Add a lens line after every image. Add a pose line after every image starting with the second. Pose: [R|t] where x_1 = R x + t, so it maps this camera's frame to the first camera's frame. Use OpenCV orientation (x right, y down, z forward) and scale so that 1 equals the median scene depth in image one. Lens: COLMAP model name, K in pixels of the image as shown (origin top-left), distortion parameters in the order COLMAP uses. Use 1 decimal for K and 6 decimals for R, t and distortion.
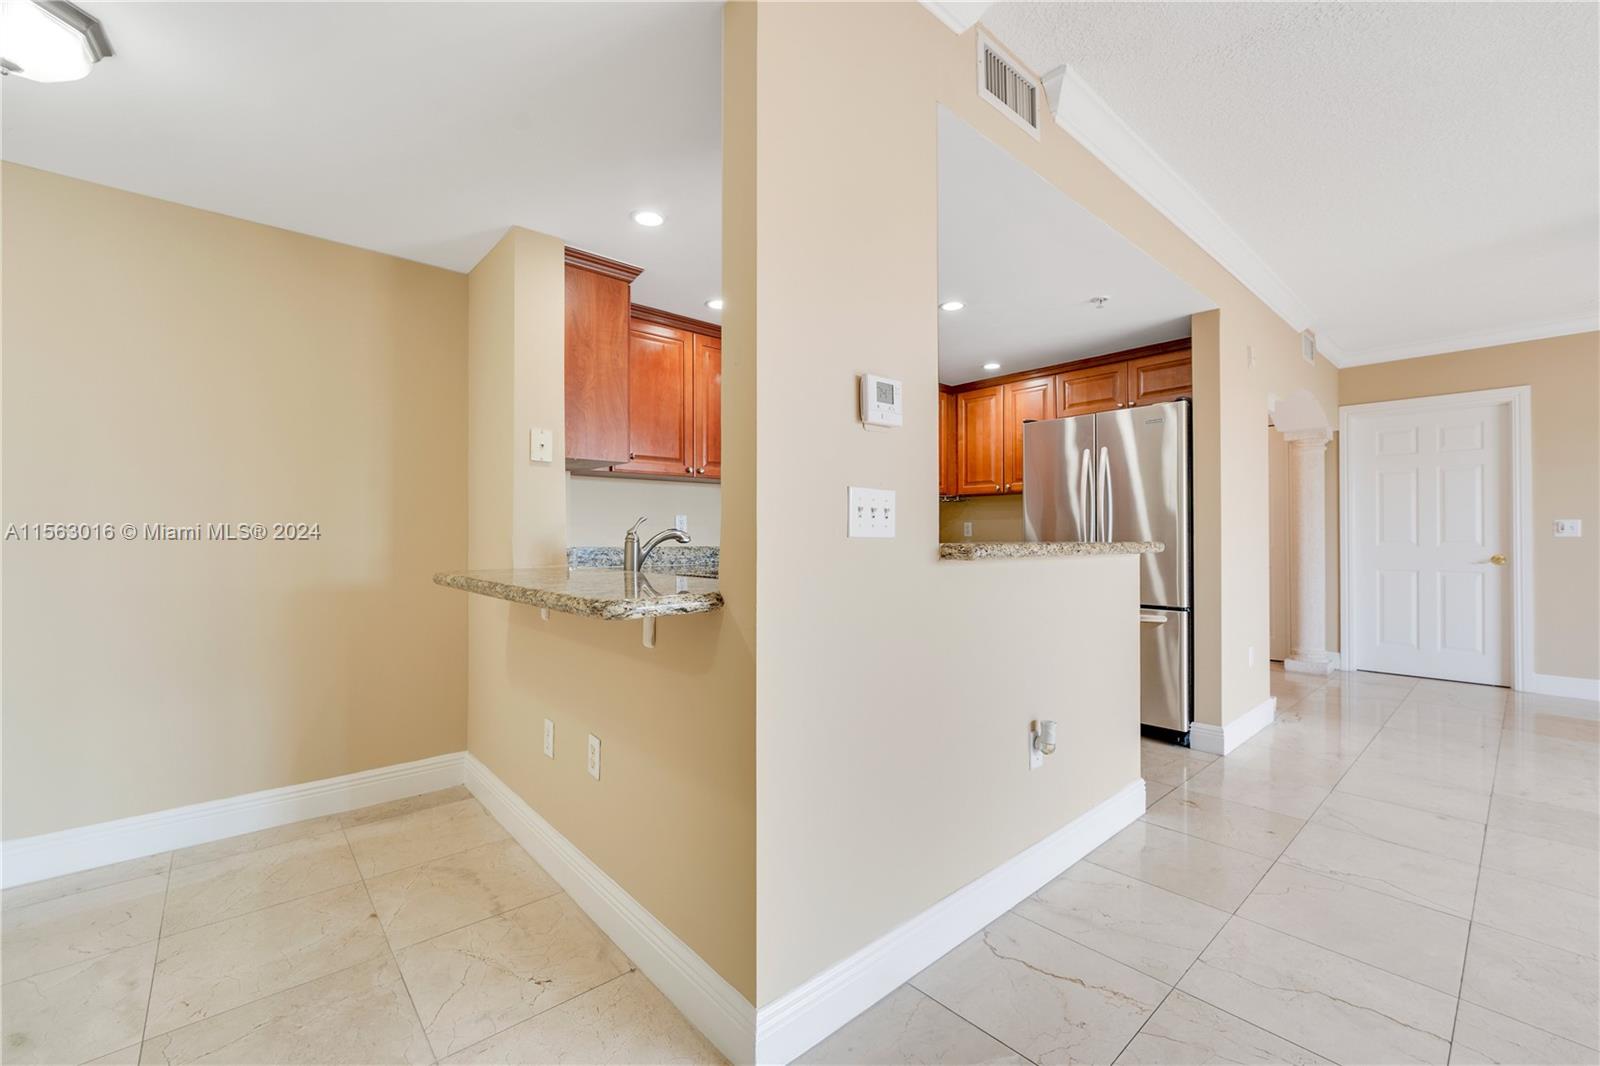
lens RADIAL K [[655.5, 0, 787.3], [0, 655.5, 534.6], [0, 0, 1]] dist [-0.016066, 0.002179]
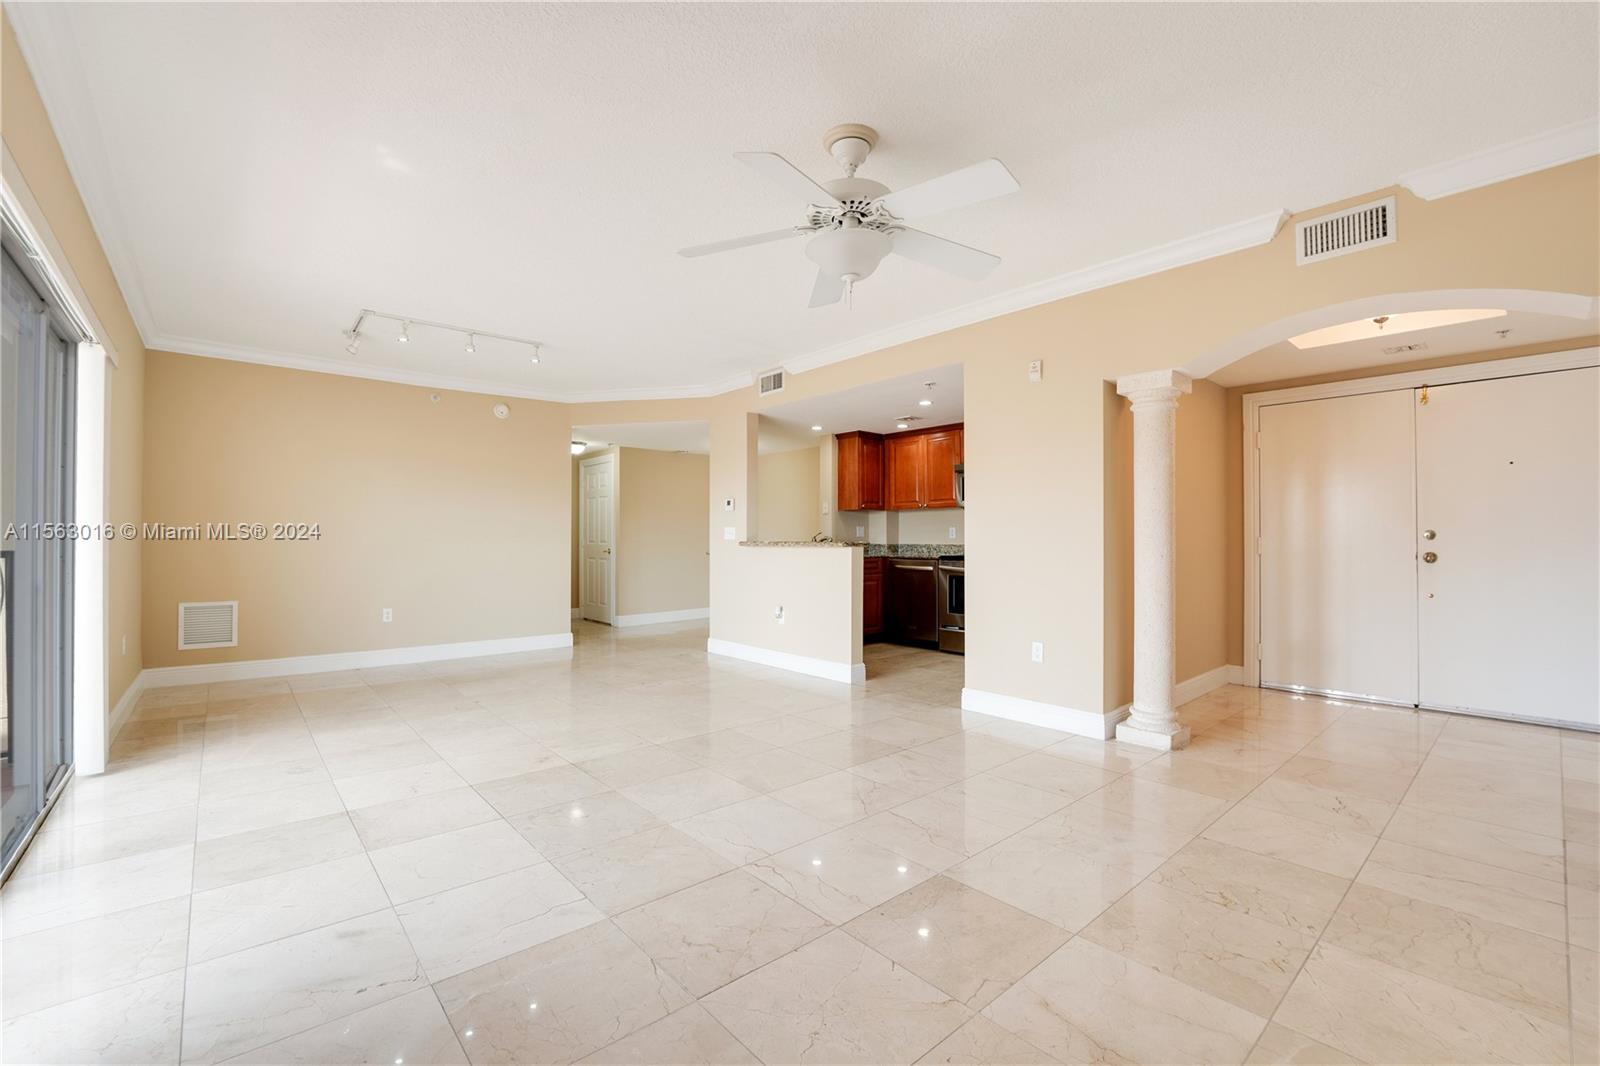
lens RADIAL K [[677.5, 0, 798.5], [0, 677.5, 537.3], [0, 0, 1]] dist [-0.028899, 0.003854]
pose [[-0.010808, -0.002722, -0.999938, 1.929294], [0.004814, 0.999985, -0.002774, 0.001489], [0.999930, -0.004843, -0.010795, 0.664877]]
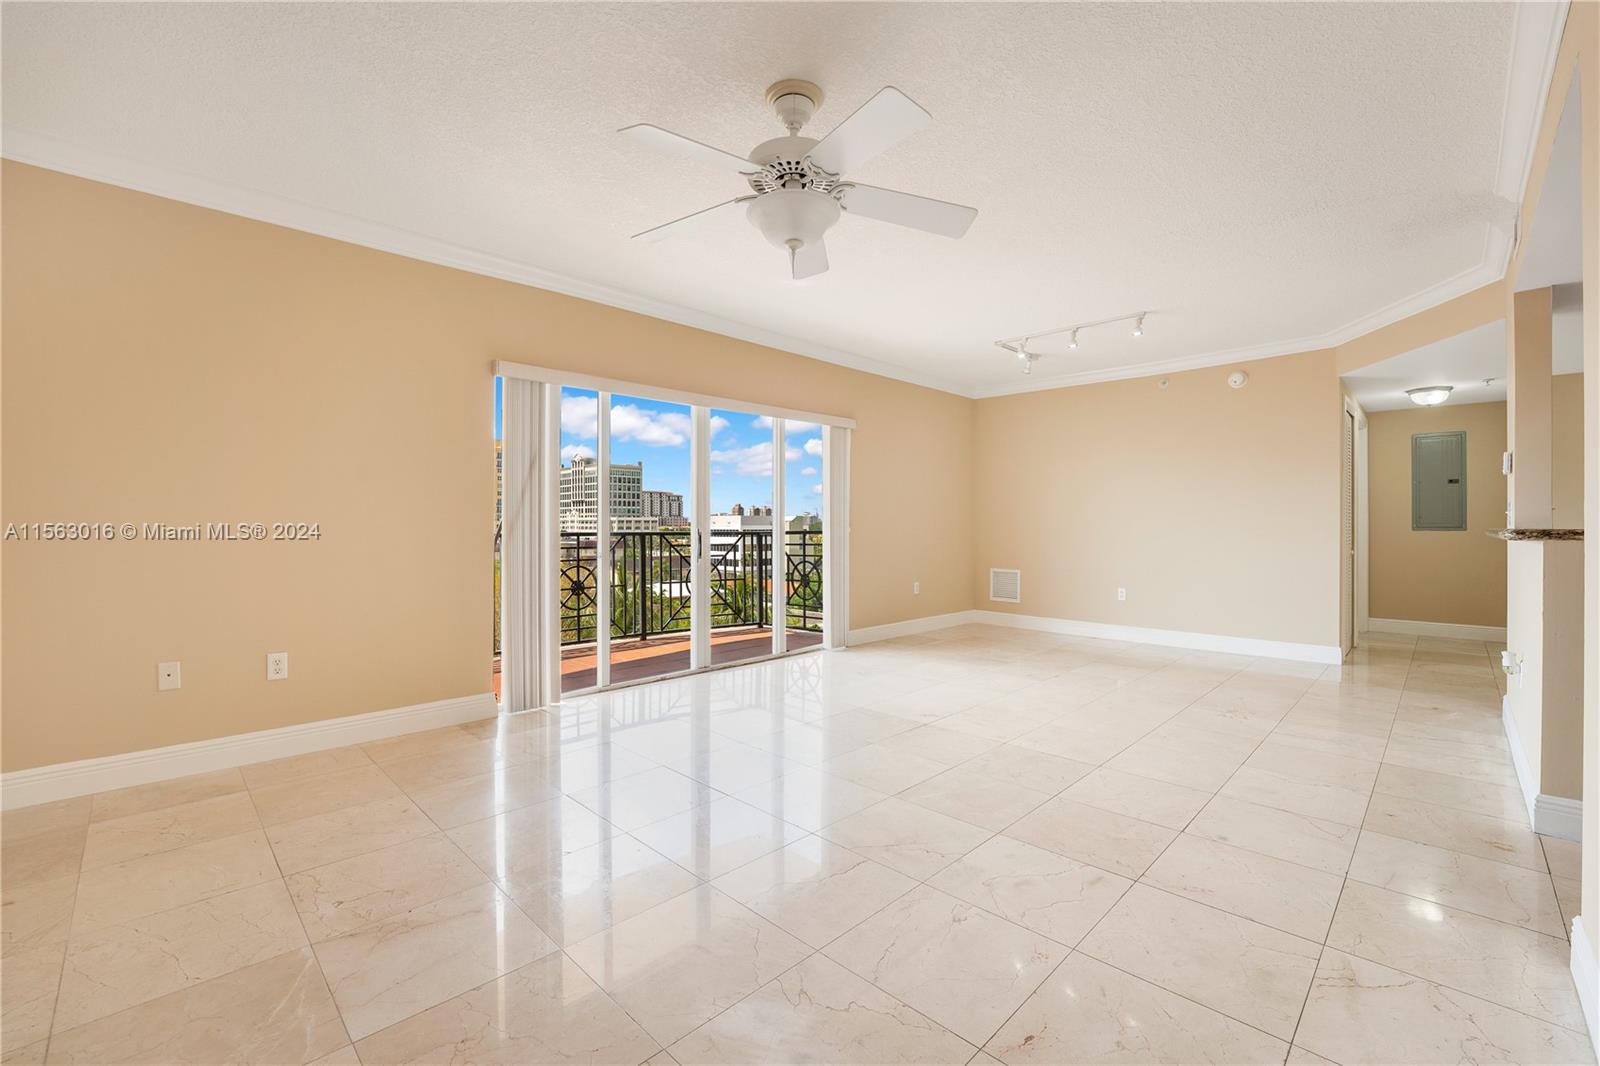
lens RADIAL K [[655.5, 0, 790.8], [0, 655.5, 521.0], [0, 0, 1]] dist [-0.016066, 0.002179]
pose [[-0.998363, -0.002141, -0.057157, 1.235875], [-0.001528, 0.999941, -0.010757, 0.007883], [0.057177, -0.010652, -0.998307, 1.379822]]
